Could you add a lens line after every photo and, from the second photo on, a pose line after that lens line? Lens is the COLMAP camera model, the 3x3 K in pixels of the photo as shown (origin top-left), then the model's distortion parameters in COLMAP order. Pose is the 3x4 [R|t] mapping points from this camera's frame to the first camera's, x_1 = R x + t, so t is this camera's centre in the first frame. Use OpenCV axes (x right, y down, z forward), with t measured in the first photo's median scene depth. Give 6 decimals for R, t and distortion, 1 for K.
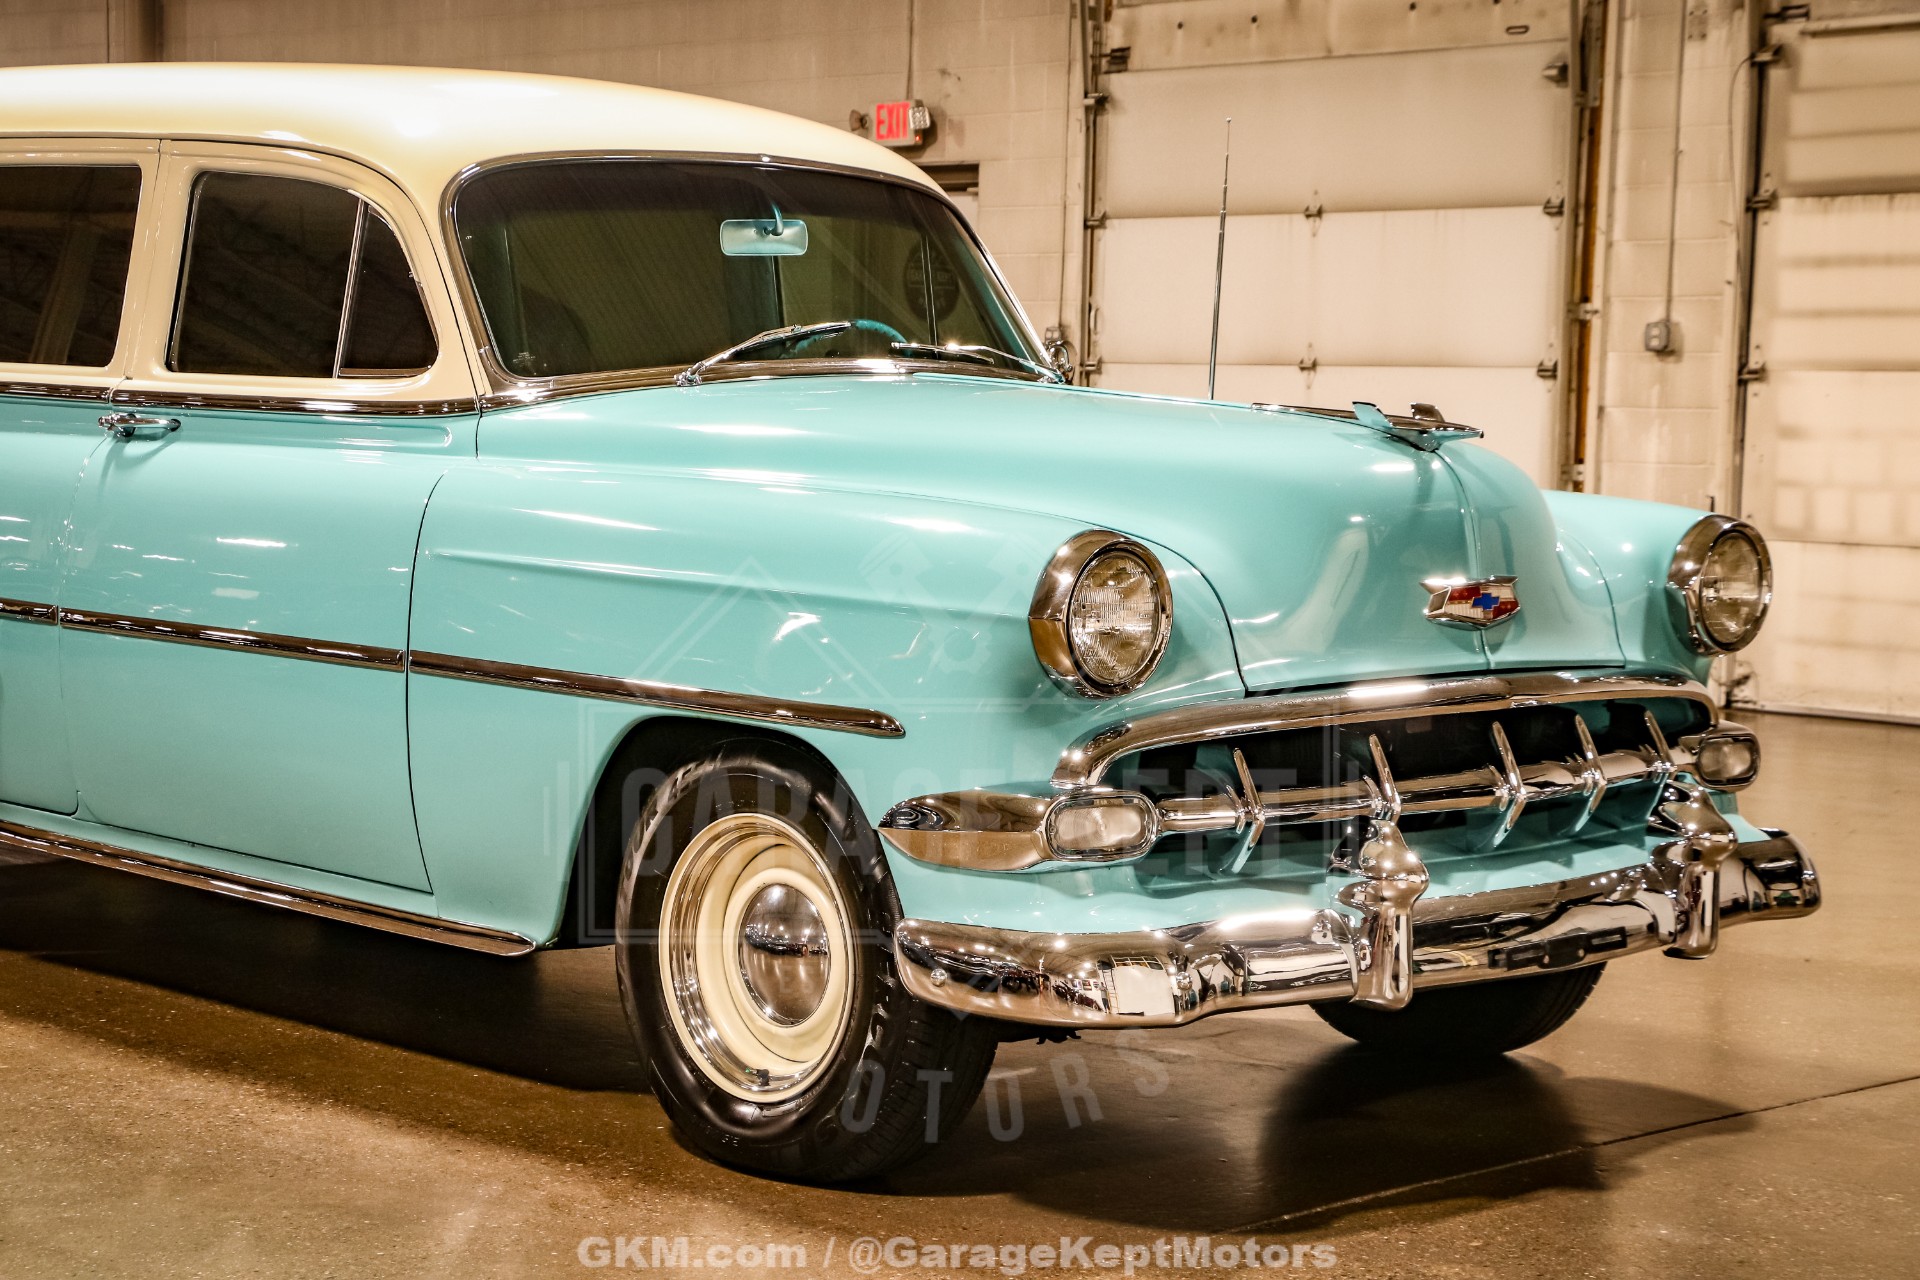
lens RADIAL K [[3530.3, 0, 939.9], [0, 3530.3, 659.2], [0, 0, 1]] dist [0.302231, 0.000000]
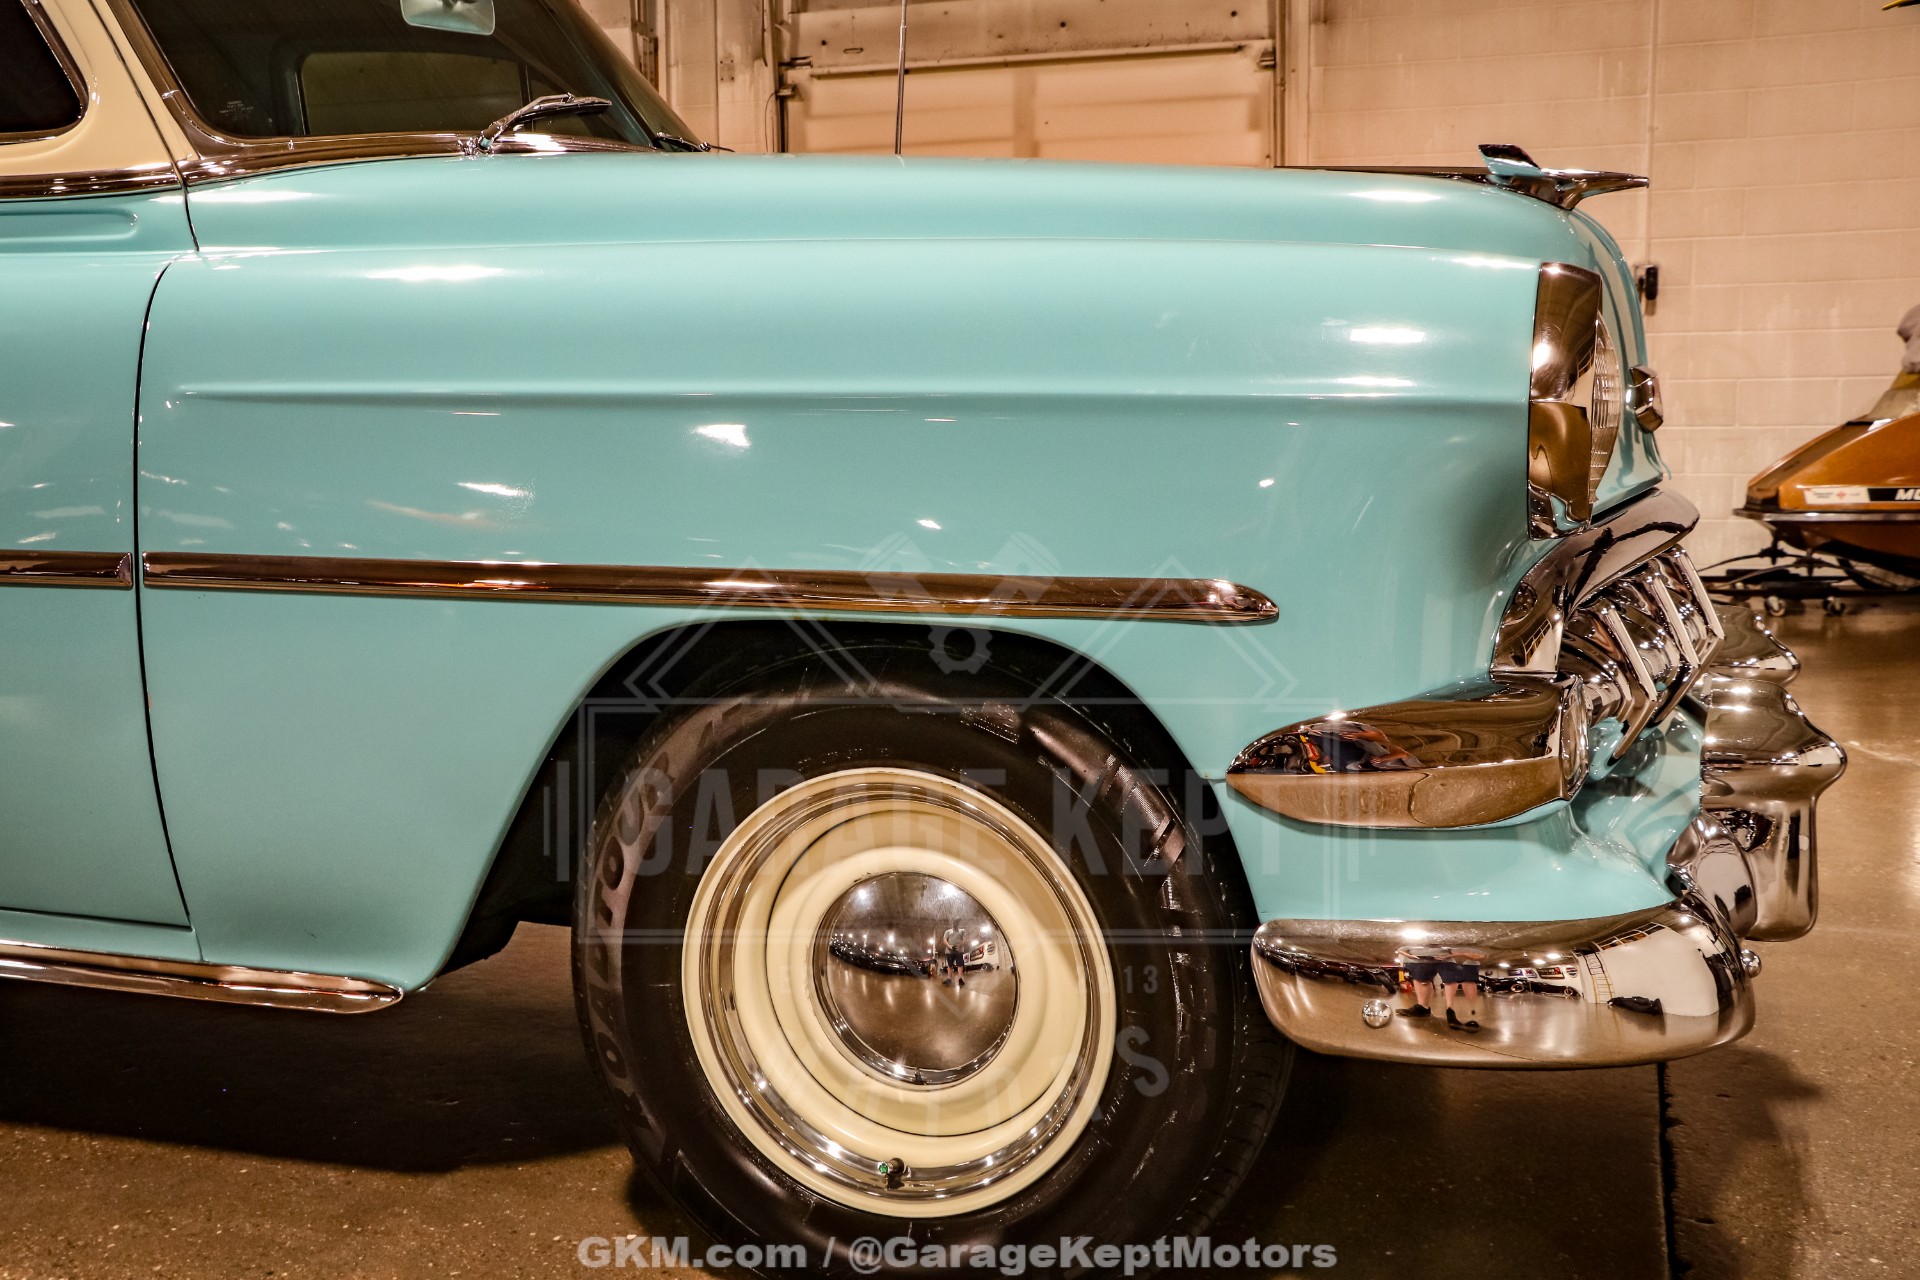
lens RADIAL K [[2042.5, 0, 933.6], [0, 2042.5, 646.0], [0, 0, 1]] dist [-0.037206, 0.000000]
pose [[0.894237, -0.085288, 0.439393, -0.160178], [0.065530, 0.996047, 0.059973, 0.001590], [-0.442771, -0.024836, 0.896291, 0.543924]]
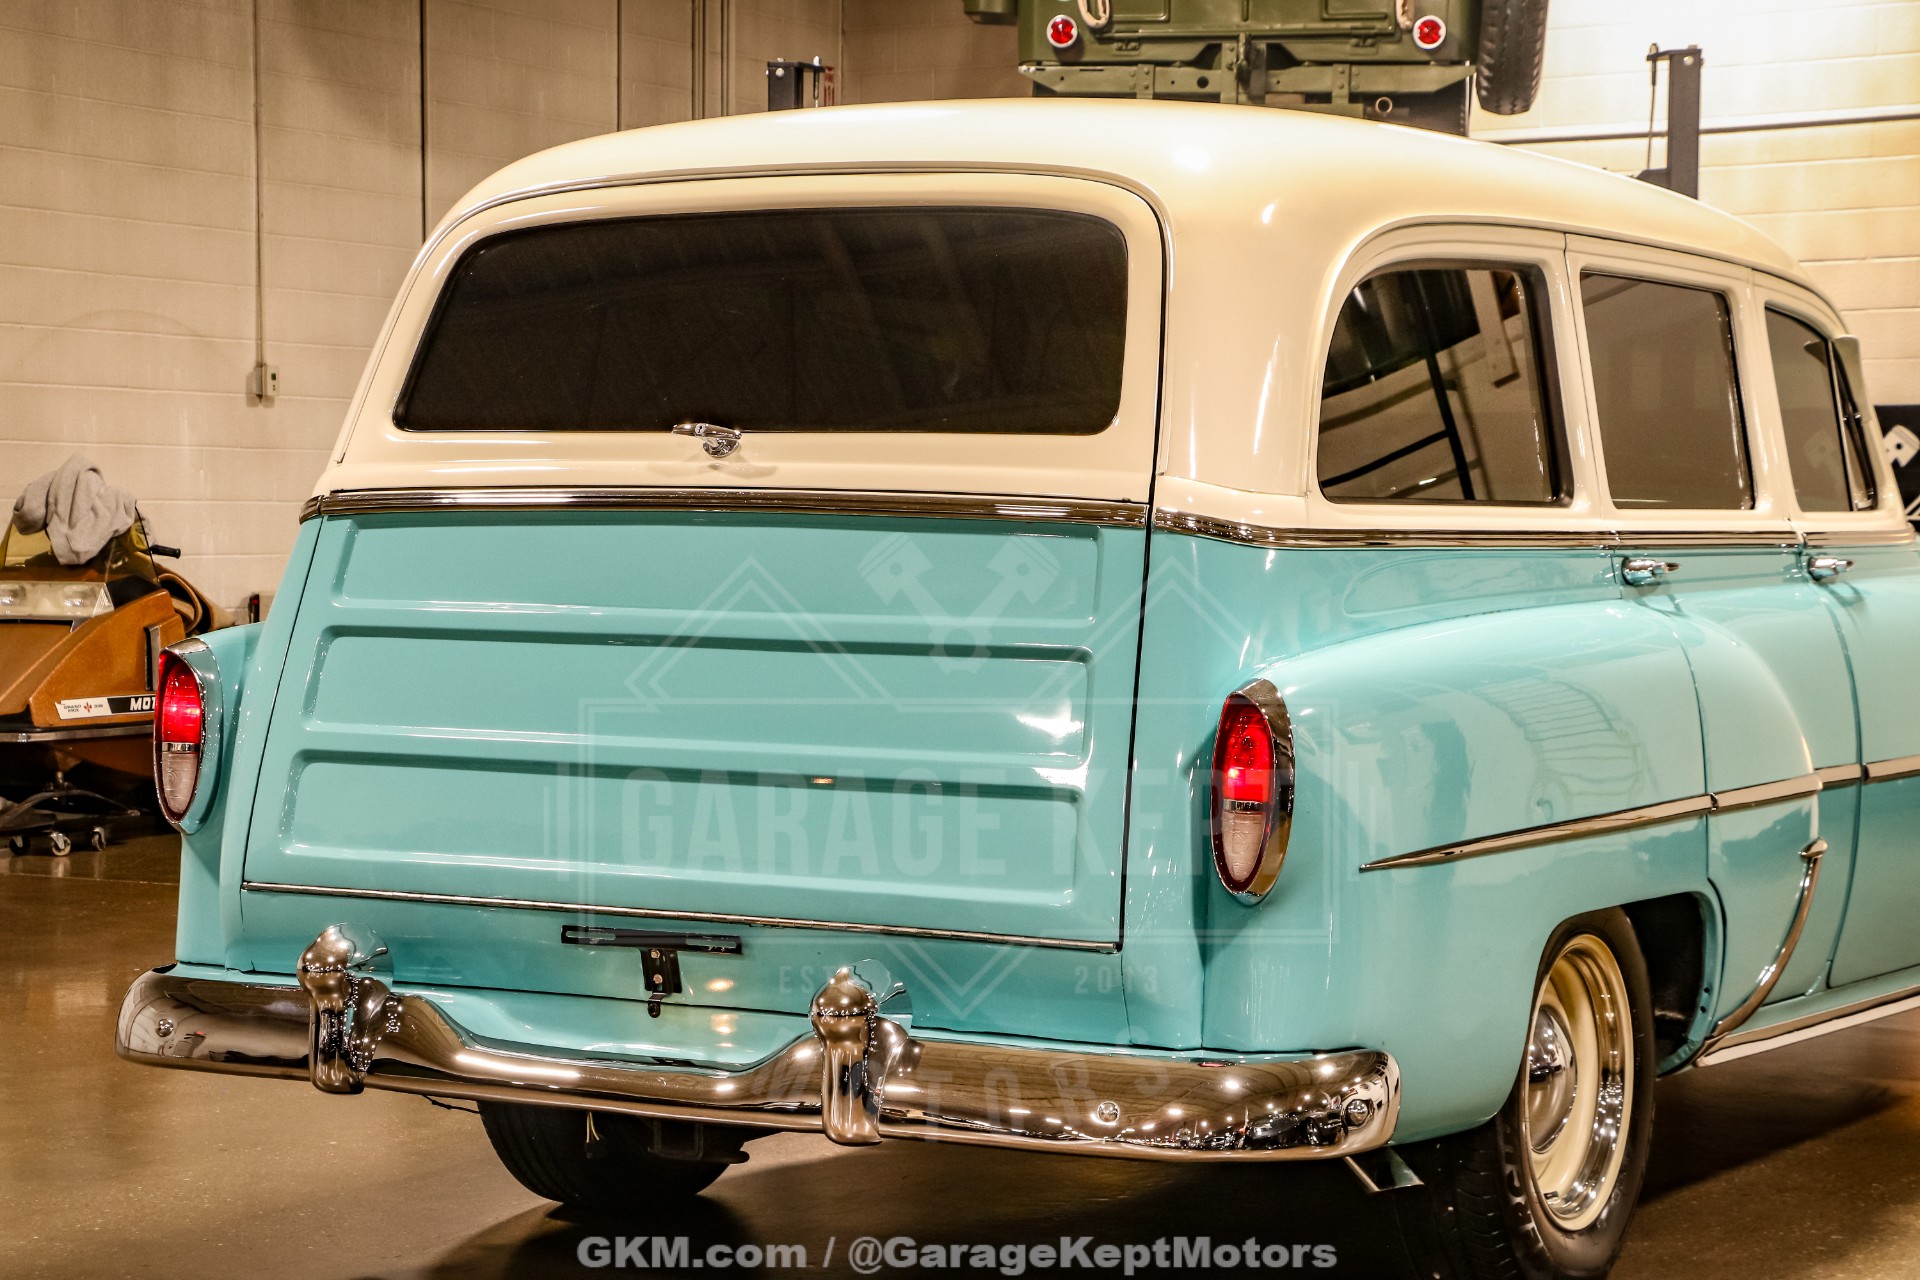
lens RADIAL K [[3893.6, 0, 969.9], [0, 3893.6, 688.3], [0, 0, 1]] dist [0.358140, 0.000000]
pose [[-0.285883, -0.070947, 0.955635, -1.144572], [0.060281, 0.993949, 0.091824, -0.141623], [-0.956367, 0.083857, -0.279877, 1.484812]]
